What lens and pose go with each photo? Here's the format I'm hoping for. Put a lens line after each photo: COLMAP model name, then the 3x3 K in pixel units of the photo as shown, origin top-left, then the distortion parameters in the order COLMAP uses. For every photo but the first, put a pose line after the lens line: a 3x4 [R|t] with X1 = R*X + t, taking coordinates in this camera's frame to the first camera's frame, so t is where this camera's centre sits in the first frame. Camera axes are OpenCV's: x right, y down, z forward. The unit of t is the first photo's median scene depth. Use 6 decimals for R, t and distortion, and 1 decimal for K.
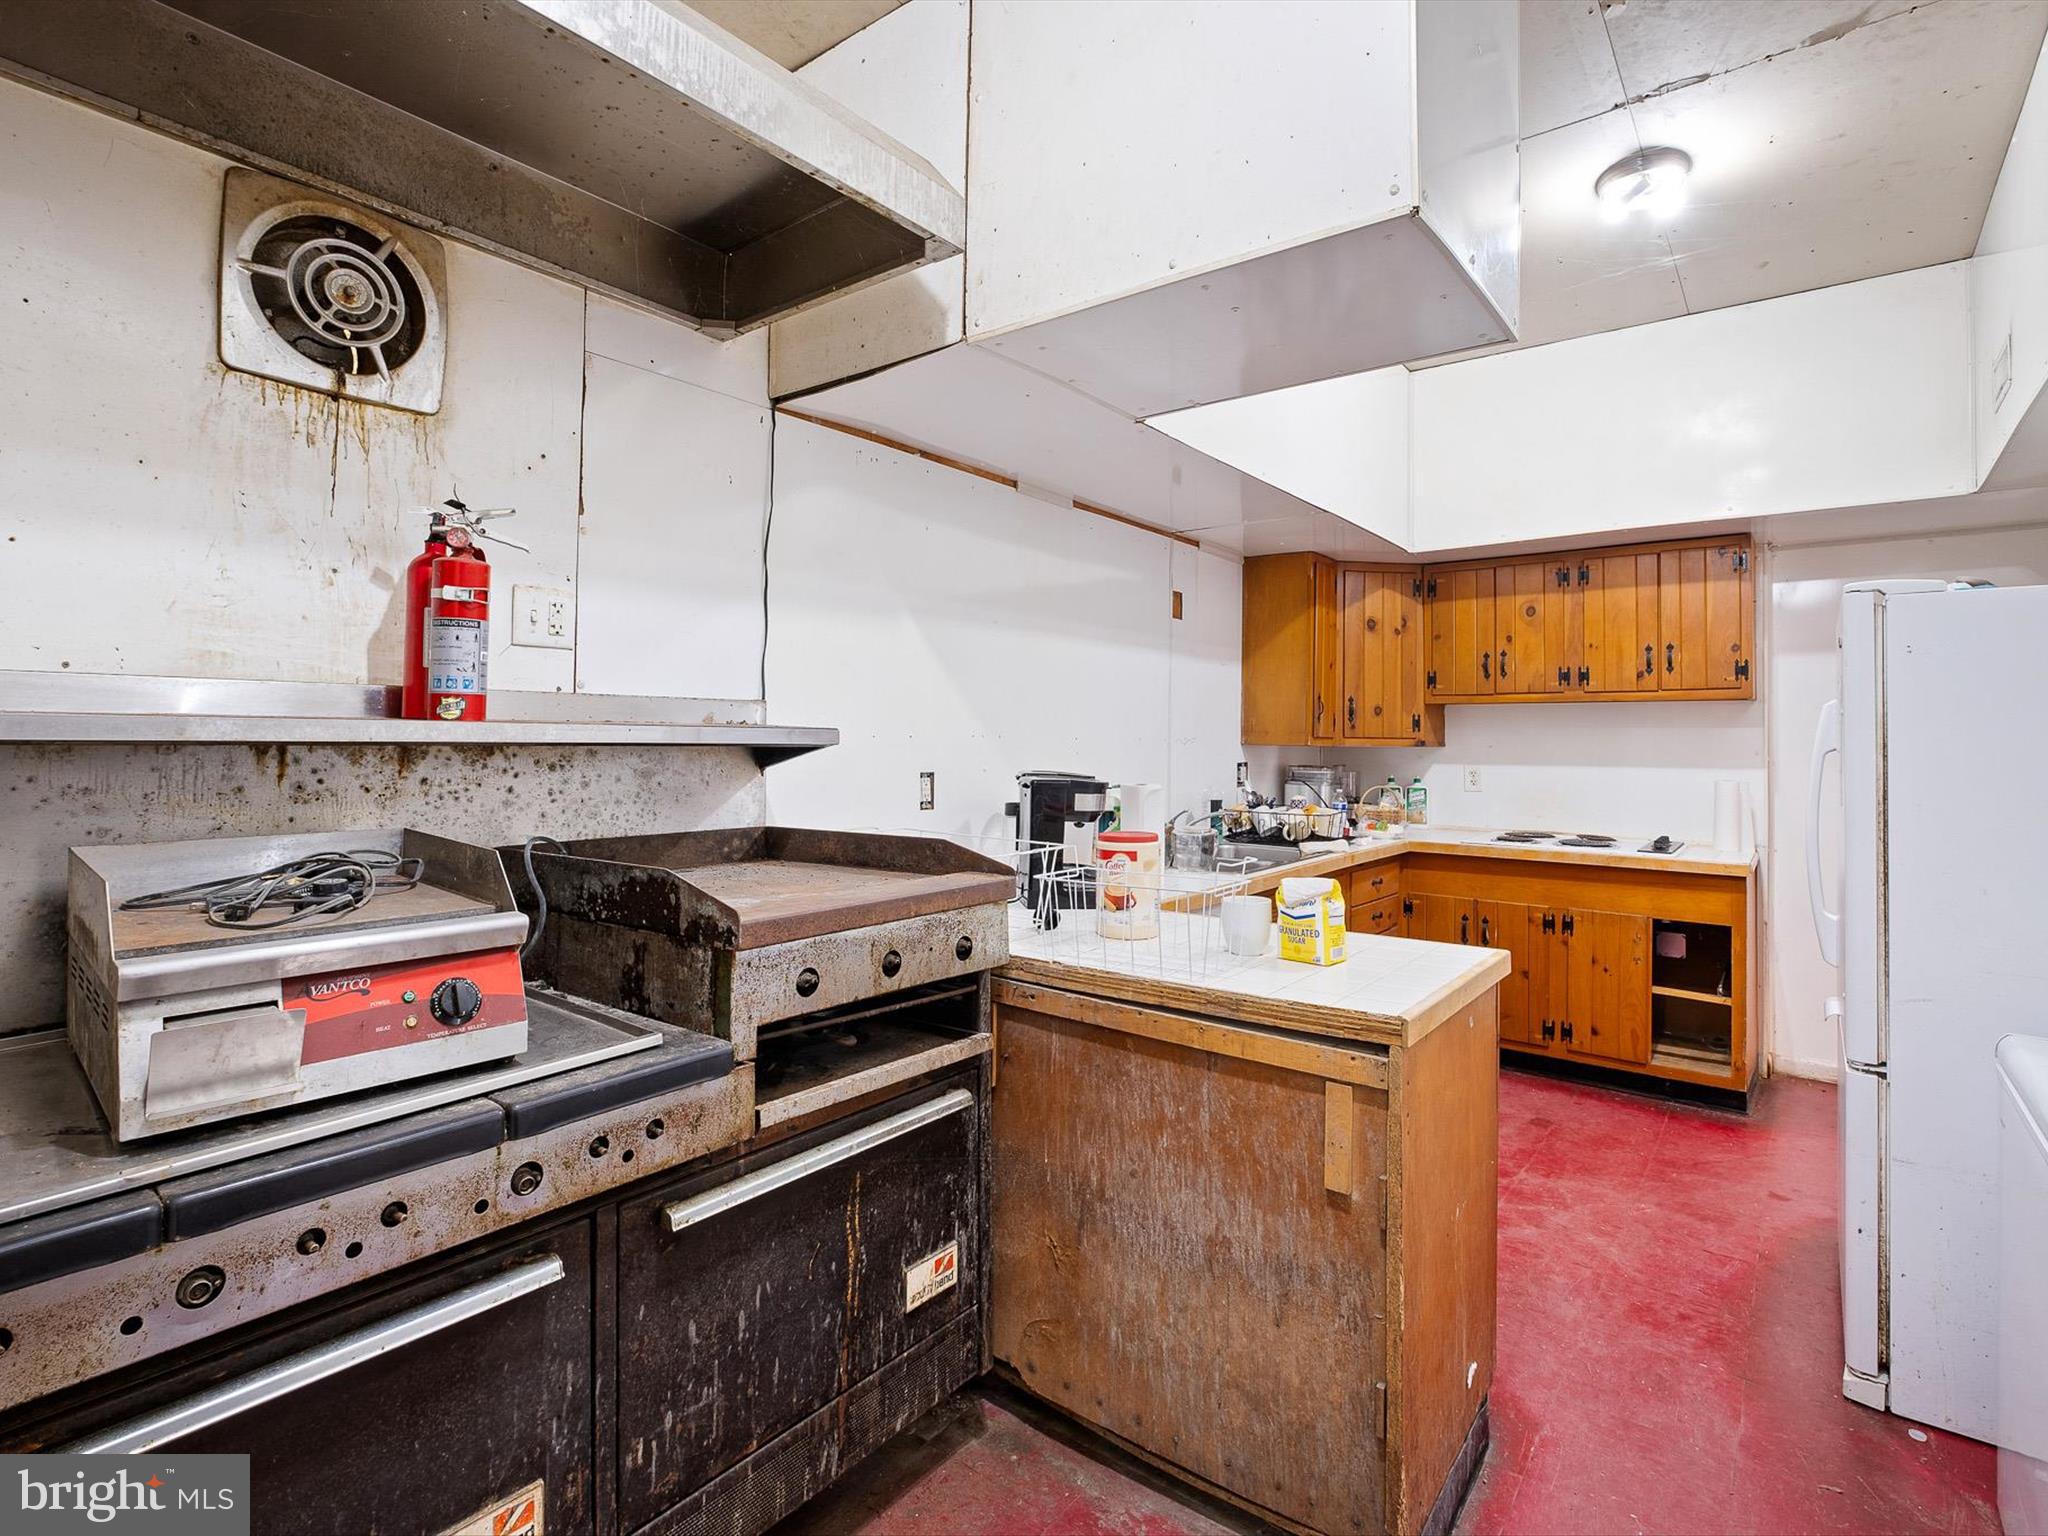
lens RADIAL K [[1029.1, 0, 1000.5], [0, 1029.1, 727.7], [0, 0, 1]] dist [0.000562, -0.002092]
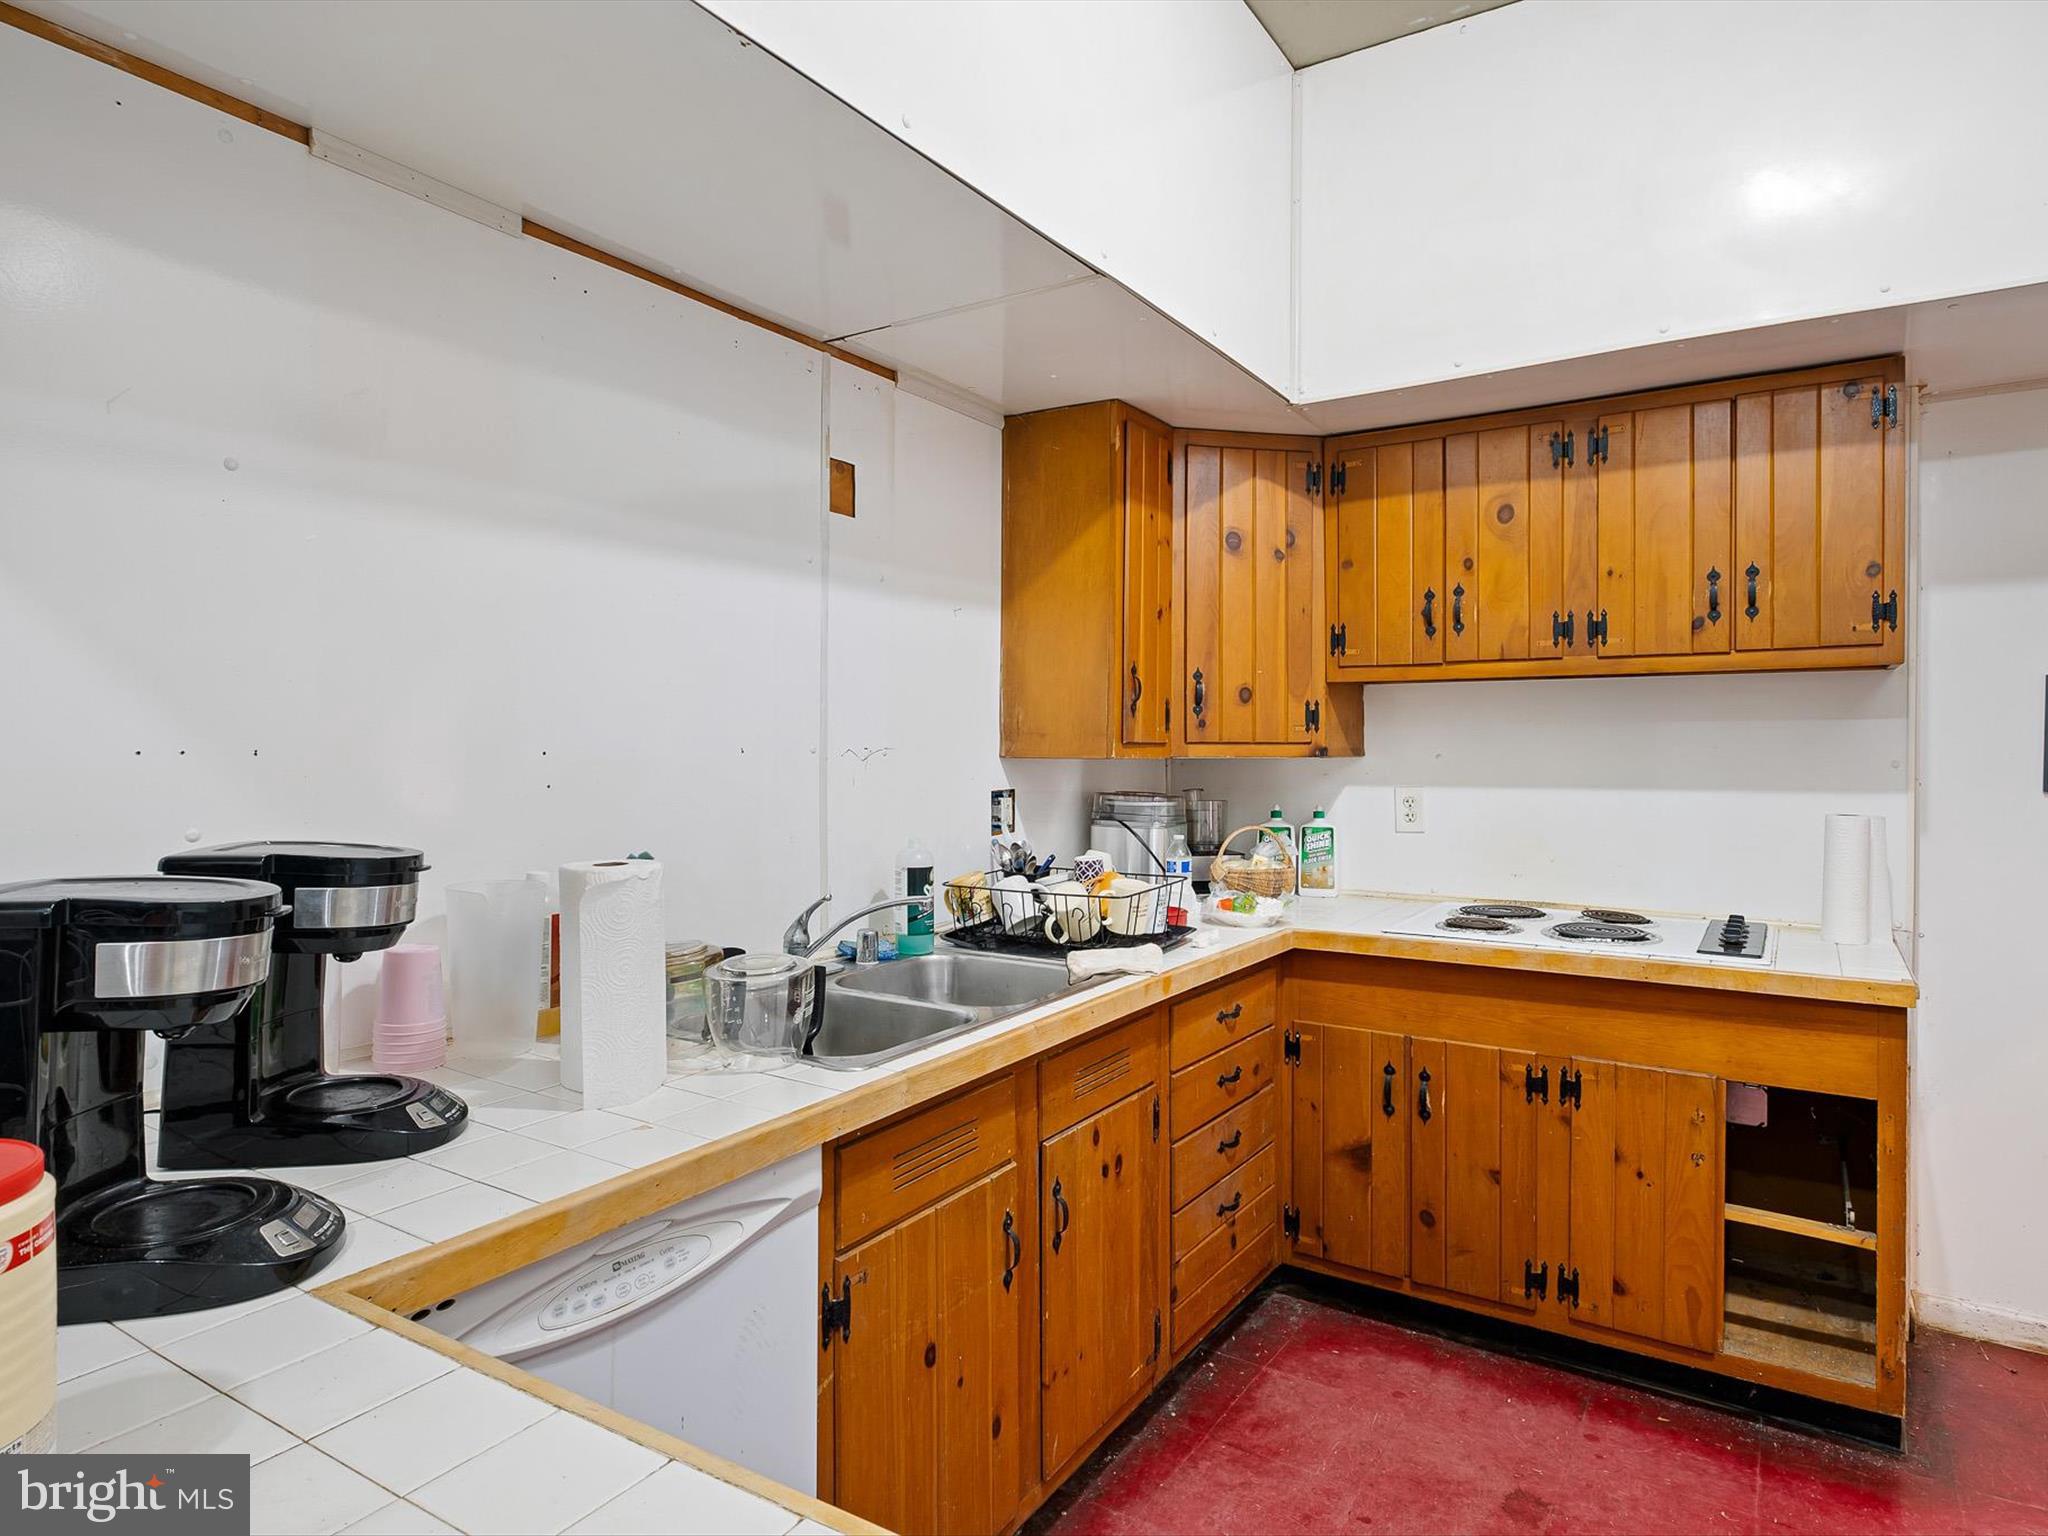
lens RADIAL K [[1199.6, 0, 1021.7], [0, 1199.6, 761.5], [0, 0, 1]] dist [0.007625, 0.006776]
pose [[0.995390, -0.010994, 0.095277, 0.199471], [0.008408, 0.999586, 0.027500, 0.001087], [-0.095540, -0.026572, 0.995071, 0.390598]]
